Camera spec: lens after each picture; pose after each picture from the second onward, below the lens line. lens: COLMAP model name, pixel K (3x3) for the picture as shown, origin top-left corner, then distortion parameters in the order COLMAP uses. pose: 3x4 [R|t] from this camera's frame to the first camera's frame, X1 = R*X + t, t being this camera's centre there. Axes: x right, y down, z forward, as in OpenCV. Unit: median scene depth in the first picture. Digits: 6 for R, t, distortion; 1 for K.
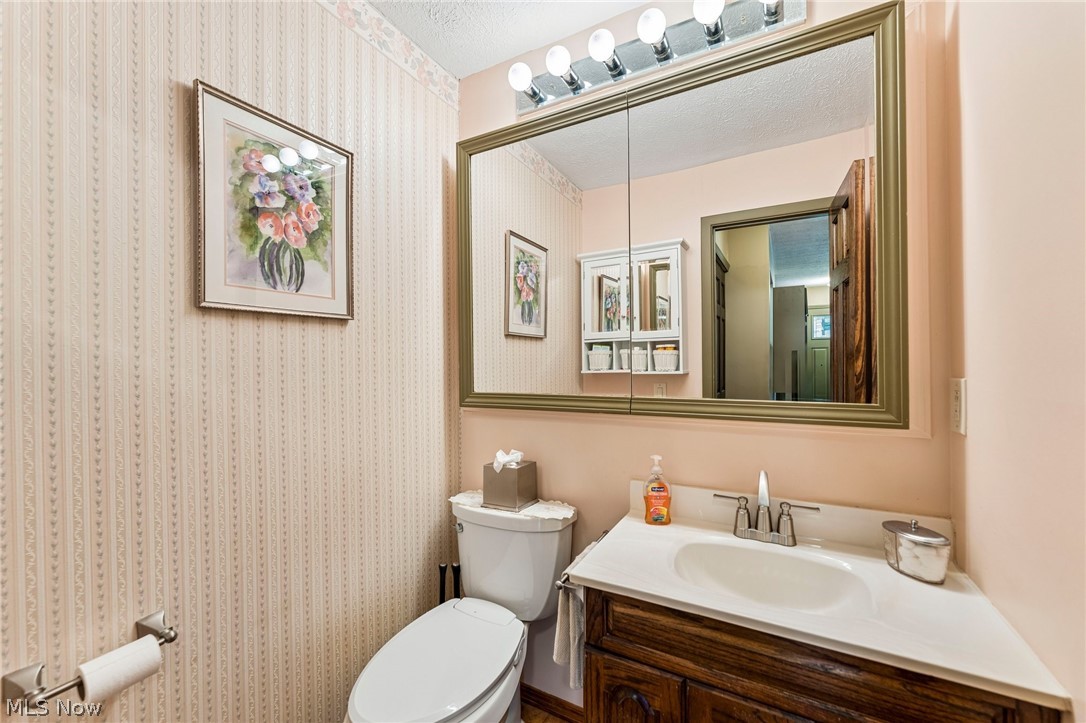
lens RADIAL K [[429.3, 0, 540.3], [0, 429.3, 364.2], [0, 0, 1]] dist [-0.002396, -0.000268]
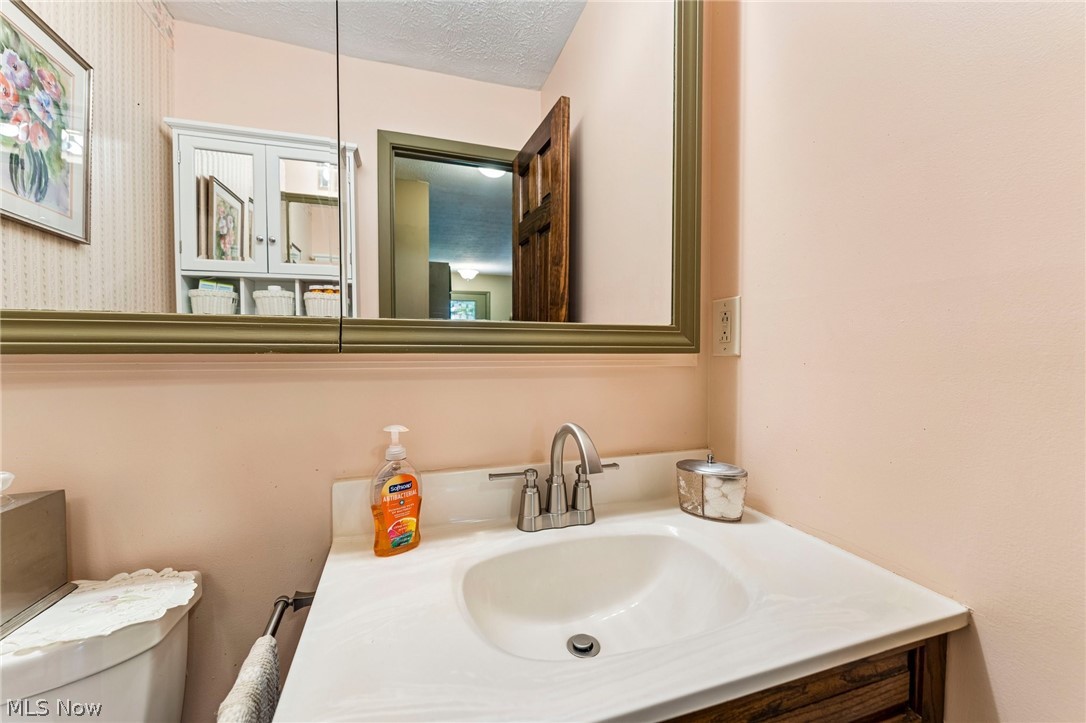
lens RADIAL K [[429.3, 0, 540.3], [0, 429.3, 364.2], [0, 0, 1]] dist [-0.002396, -0.000268]
pose [[0.674356, -0.012518, 0.738300, -0.003794], [-0.006853, 0.999707, 0.023209, 0.117600], [-0.738375, -0.020710, 0.674073, 0.487110]]
